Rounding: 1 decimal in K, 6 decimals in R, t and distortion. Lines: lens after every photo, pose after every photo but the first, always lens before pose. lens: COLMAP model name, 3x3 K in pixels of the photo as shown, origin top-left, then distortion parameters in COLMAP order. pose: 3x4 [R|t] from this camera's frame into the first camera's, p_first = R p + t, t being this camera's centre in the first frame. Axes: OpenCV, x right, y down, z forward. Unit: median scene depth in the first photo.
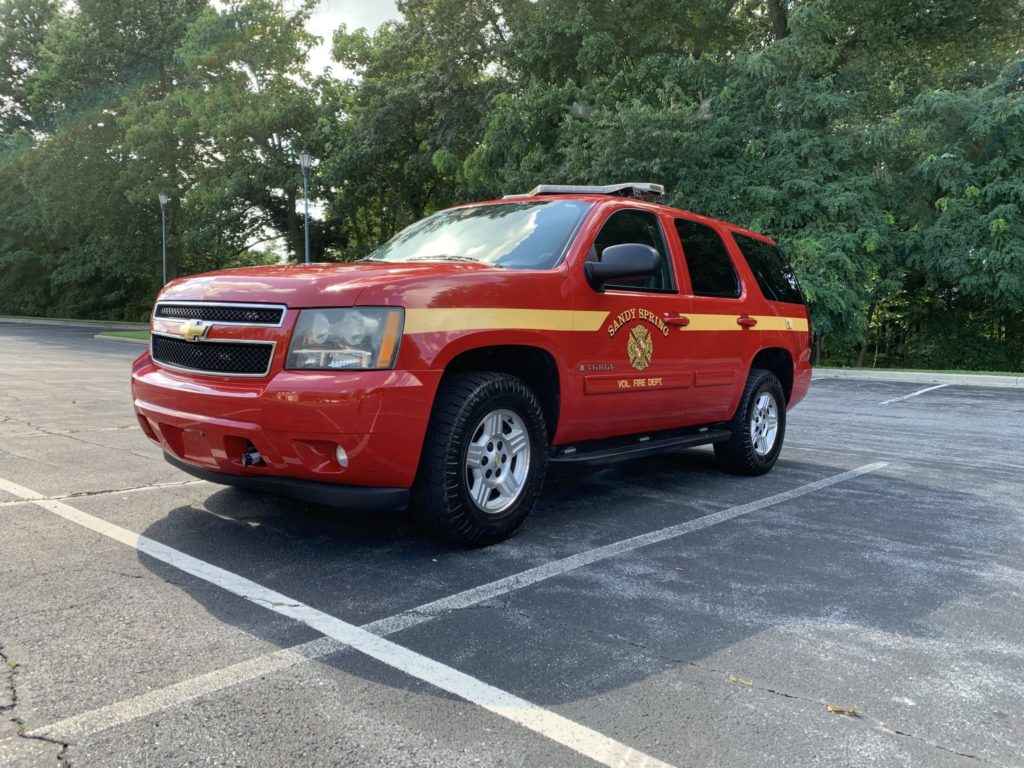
lens RADIAL K [[783.3, 0, 512.6], [0, 783.3, 353.7], [0, 0, 1]] dist [0.009969, -0.002194]
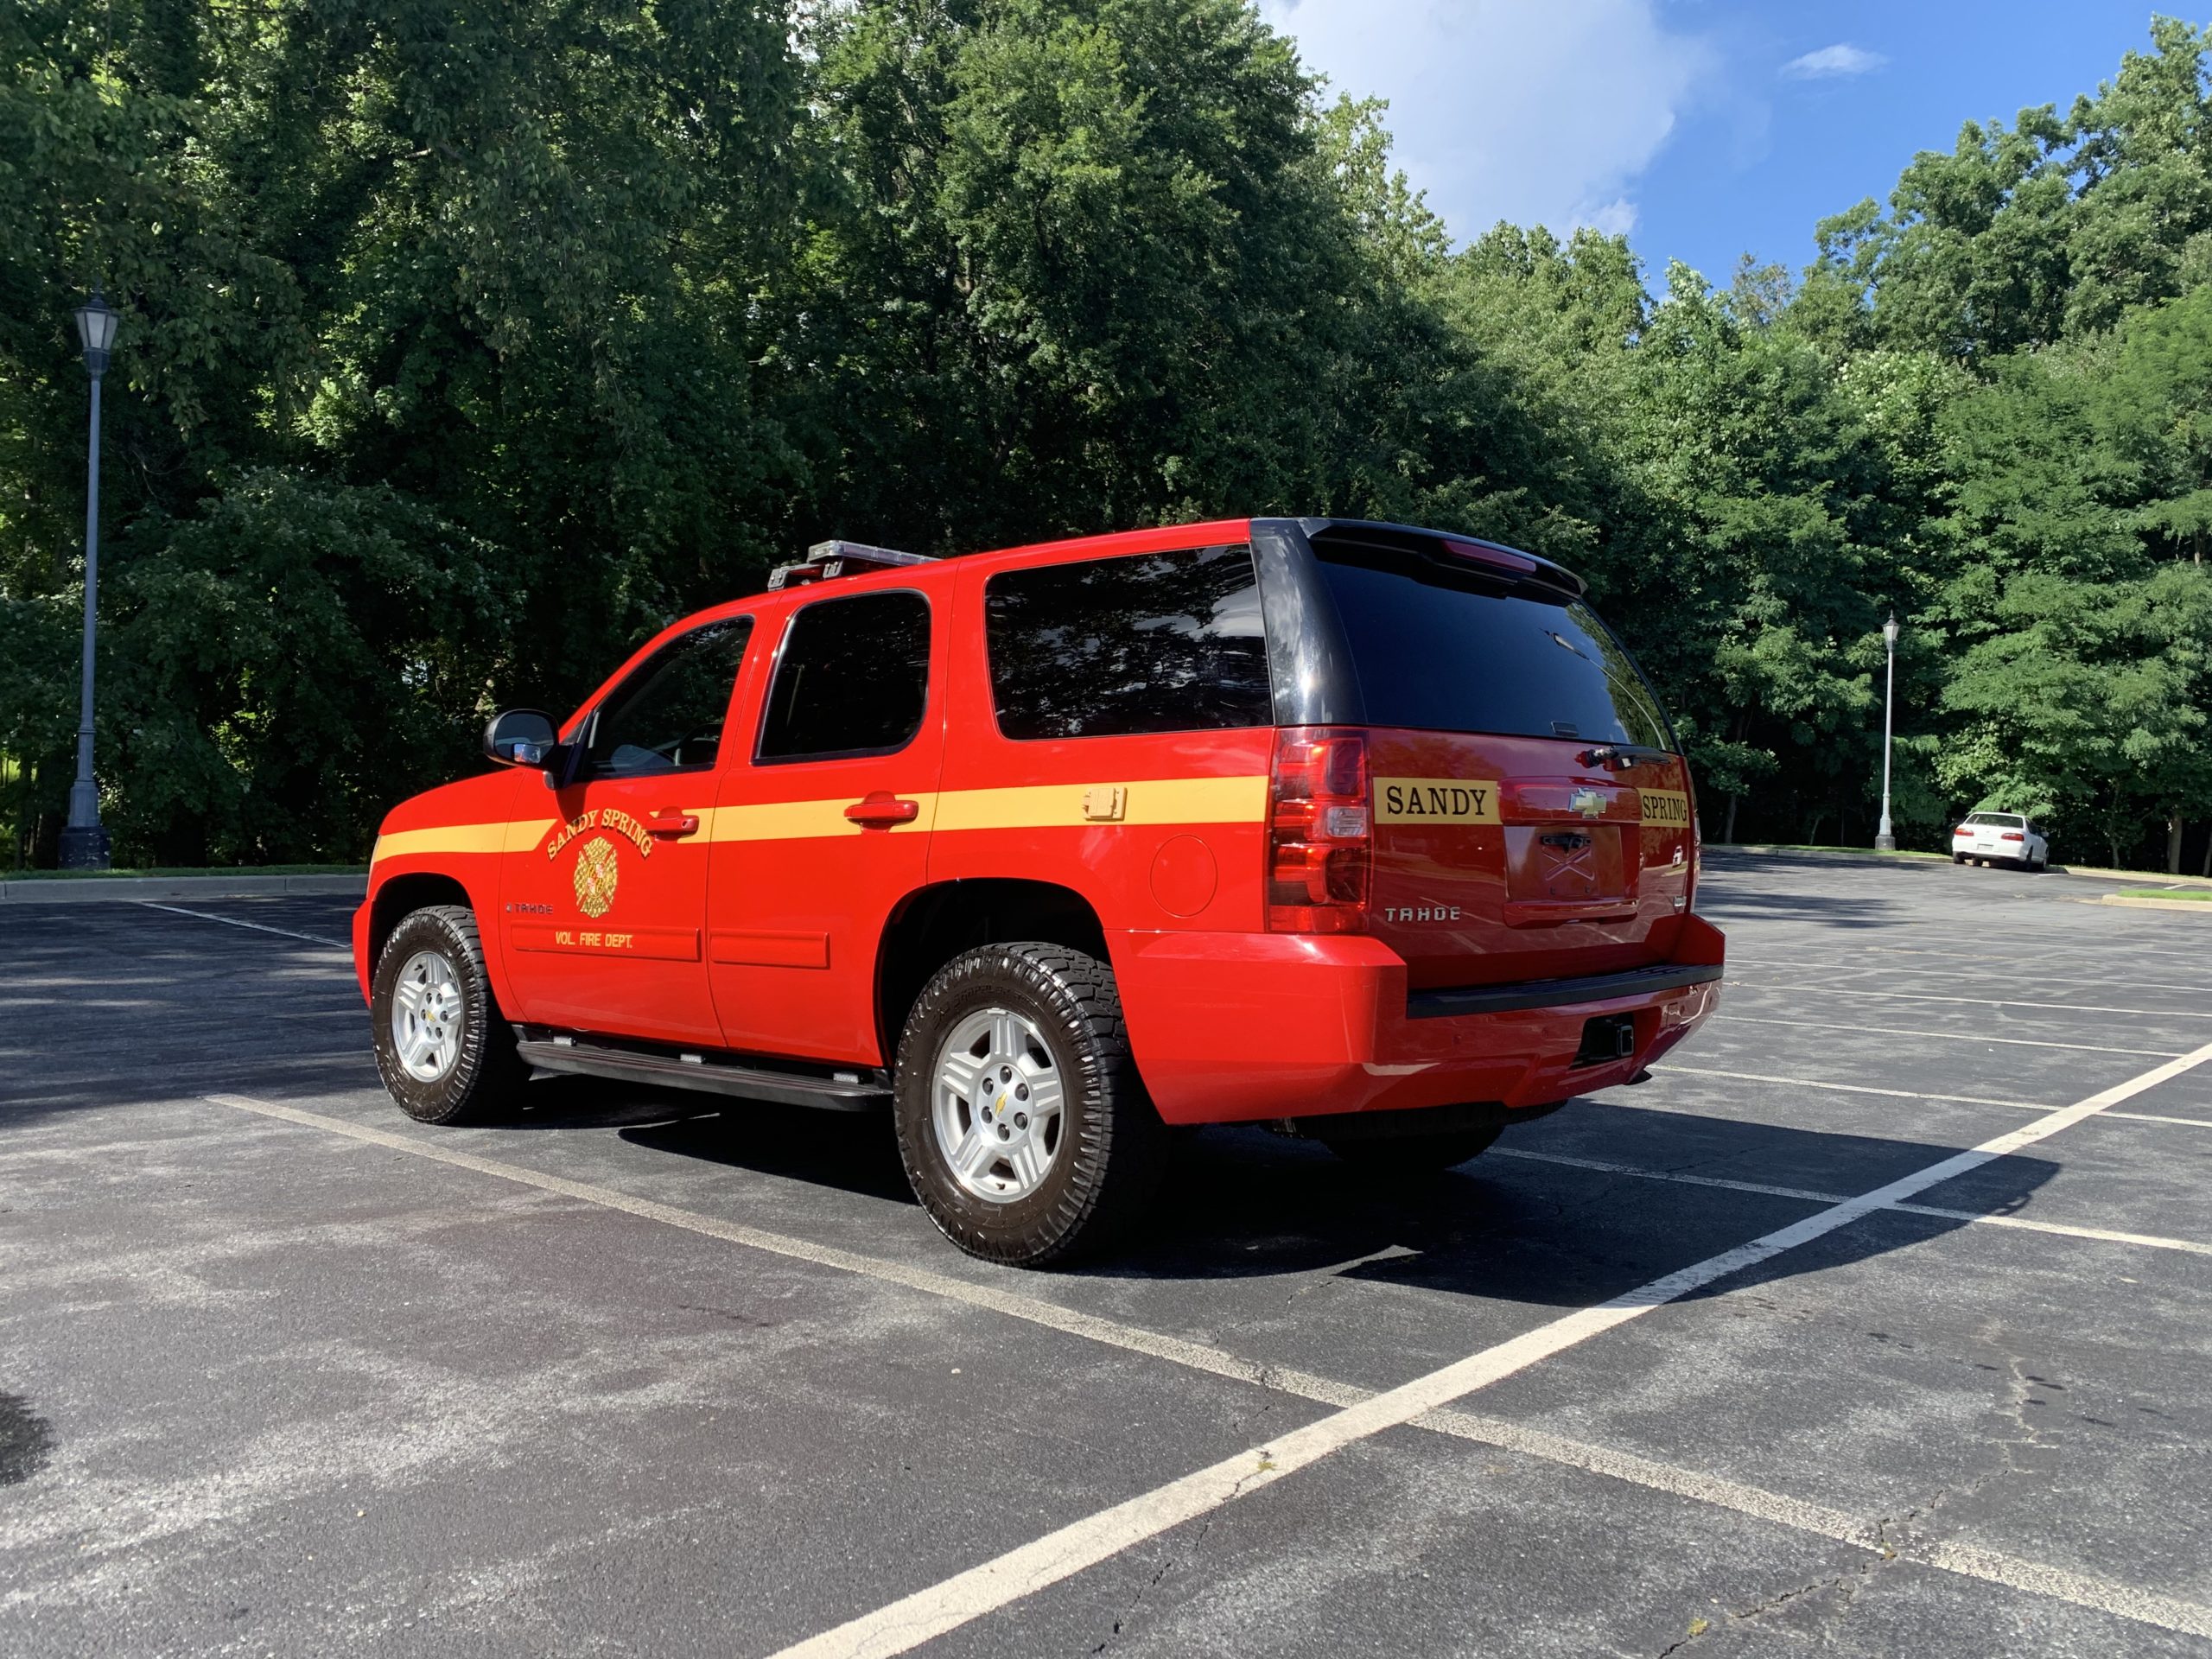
lens RADIAL K [[1691.9, 0, 1126.3], [0, 1691.9, 837.4], [0, 0, 1]] dist [0.009969, -0.002194]
pose [[0.019434, -0.034855, 0.999203, -1.158258], [0.013360, 0.999312, 0.034599, -0.093742], [-0.999722, 0.012676, 0.019887, 0.918355]]
